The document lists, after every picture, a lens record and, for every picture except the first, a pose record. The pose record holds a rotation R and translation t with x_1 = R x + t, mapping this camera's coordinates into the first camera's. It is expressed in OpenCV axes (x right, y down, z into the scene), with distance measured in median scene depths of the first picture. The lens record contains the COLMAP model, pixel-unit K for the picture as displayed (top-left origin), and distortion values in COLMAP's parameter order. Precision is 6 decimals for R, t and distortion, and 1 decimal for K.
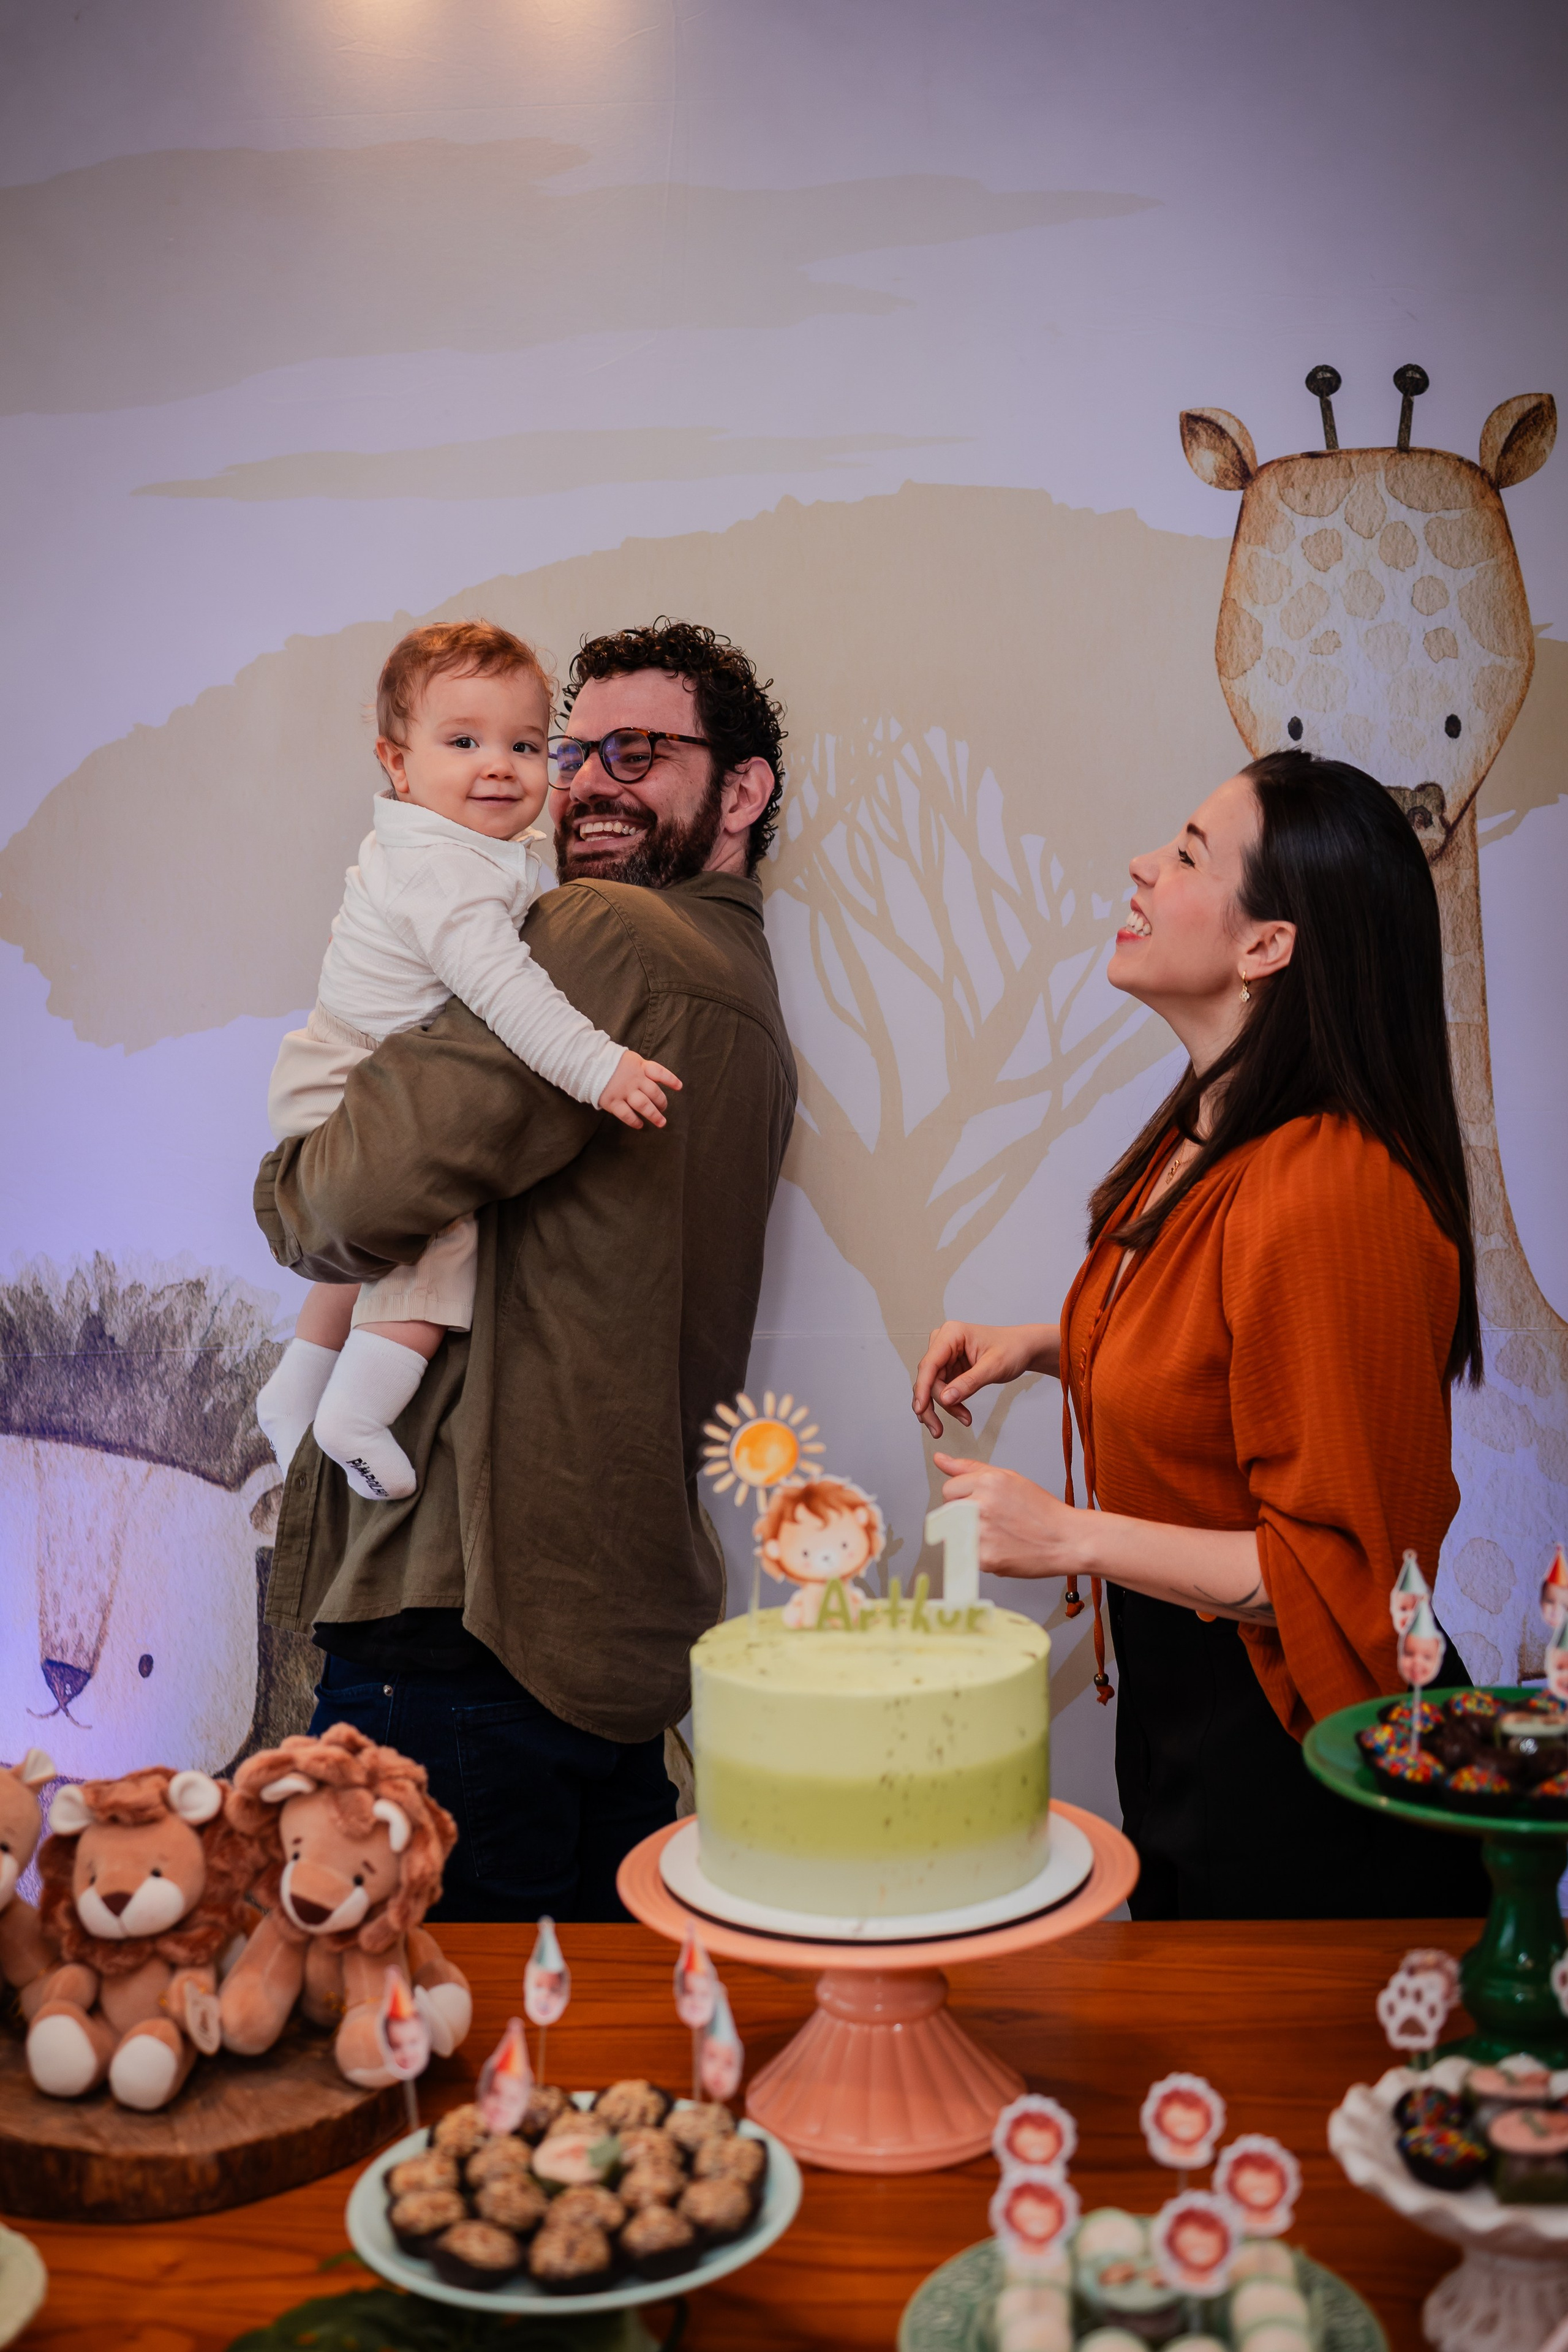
lens RADIAL K [[2506.0, 0, 716.6], [0, 2506.0, 1132.5], [0, 0, 1]] dist [-0.080374, 0.054624]
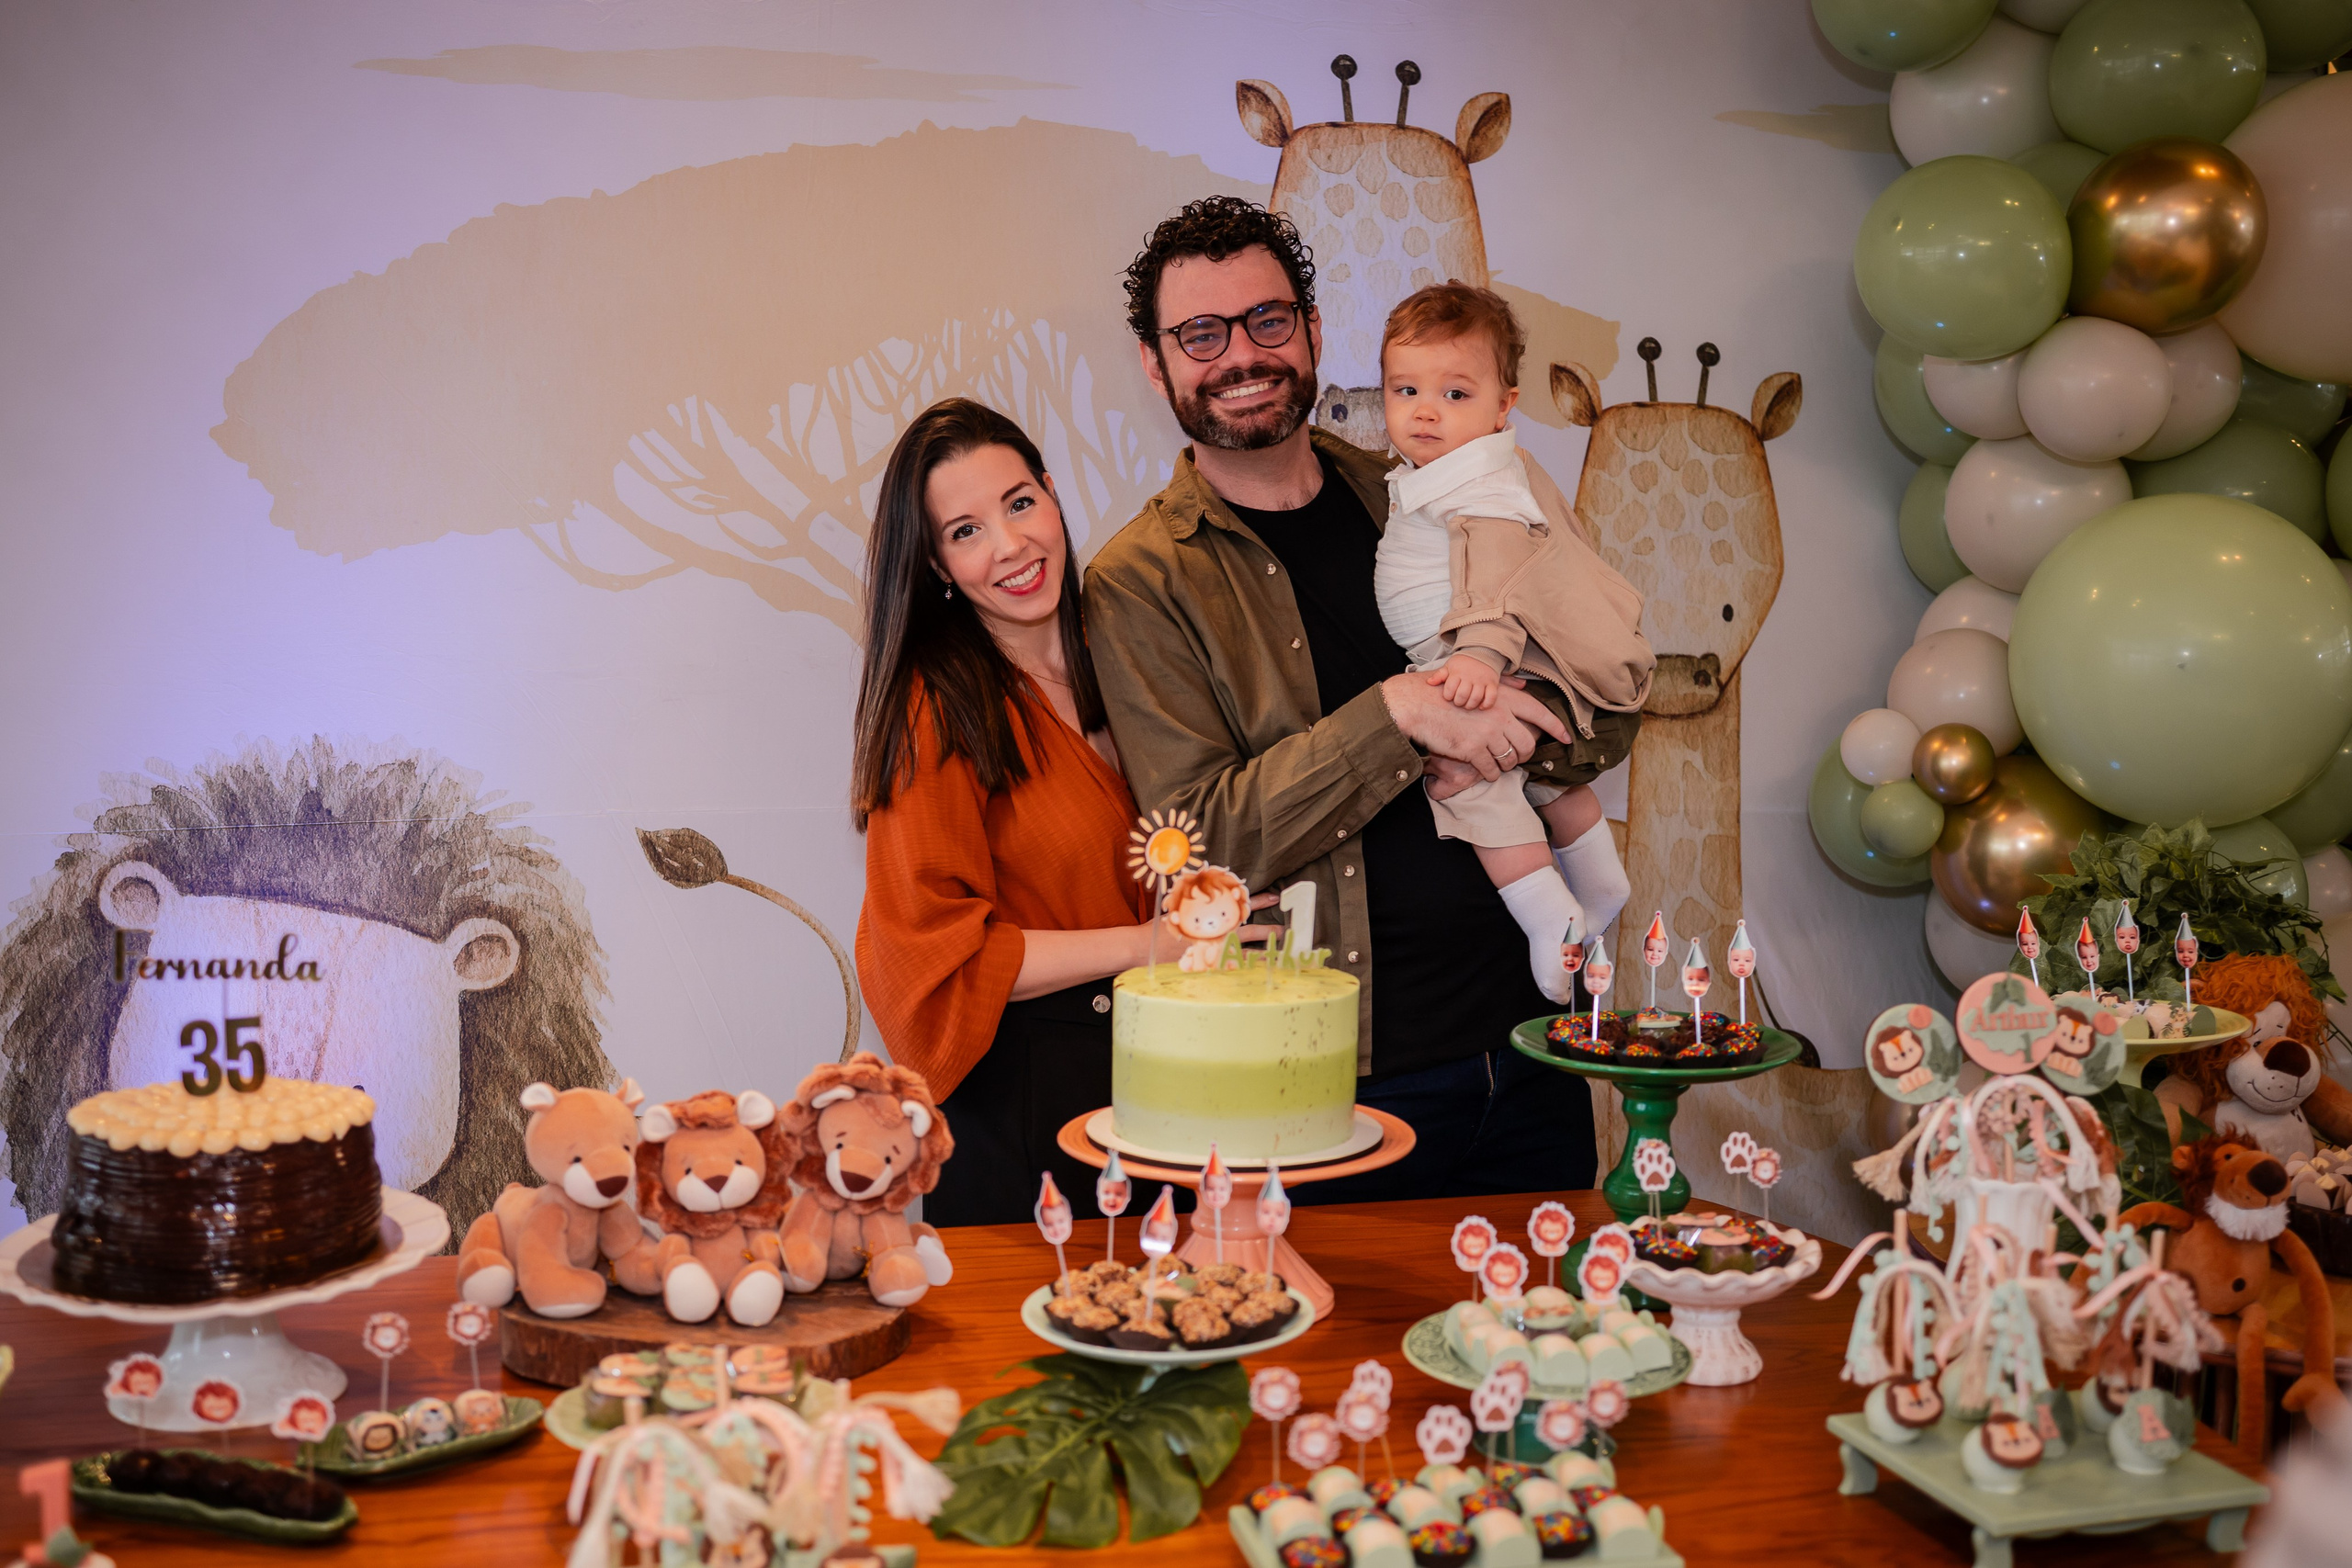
lens RADIAL K [[2518.8, 0, 1127.6], [0, 2518.8, 823.7], [0, 0, 1]] dist [-0.072636, 0.022346]
pose [[0.948676, 0.002422, 0.316241, -0.269441], [-0.020190, 0.998394, 0.052922, 0.021162], [-0.315605, -0.056591, 0.947202, -0.211529]]
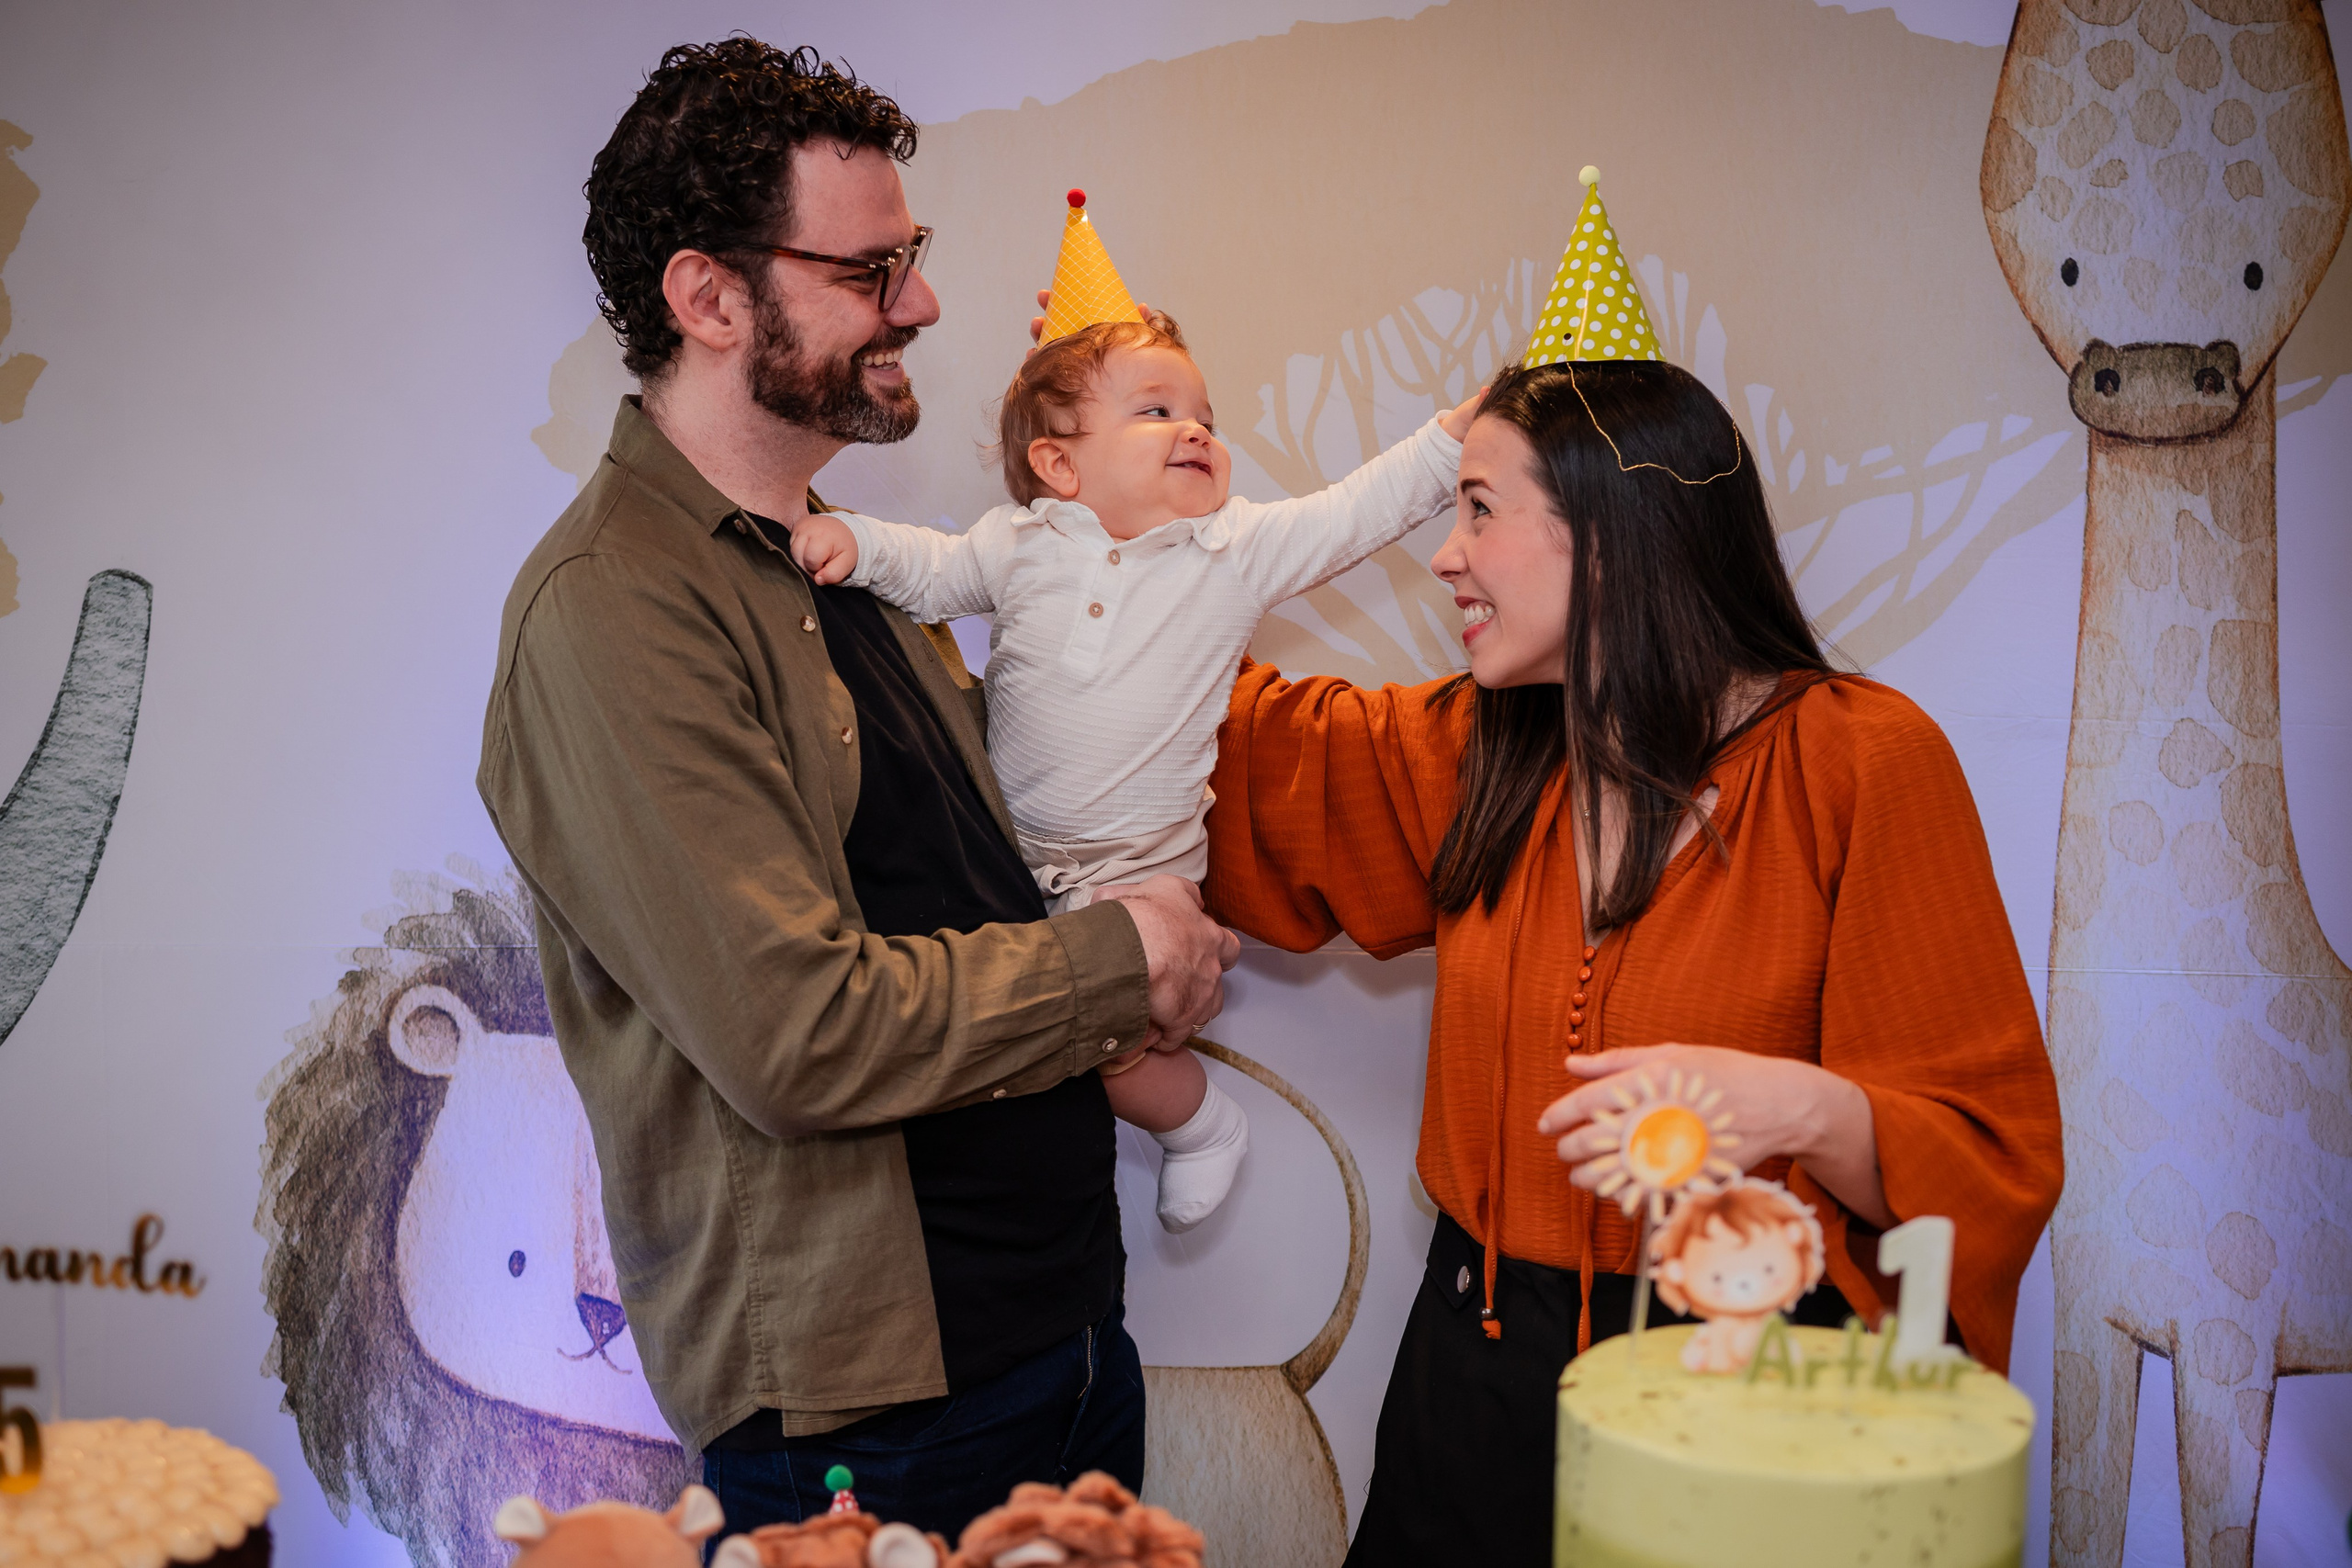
lens RADIAL K [[2505.8, 0, 1116.7], [0, 2505.8, 793.2], [0, 0, 1]] dist [-0.080374, 0.054624]
pose [[0.999423, 0.033799, -0.003483, -0.088523], [-0.033654, 0.998803, 0.035495, -0.001300], [0.004678, -0.035358, 0.999364, 0.137692]]
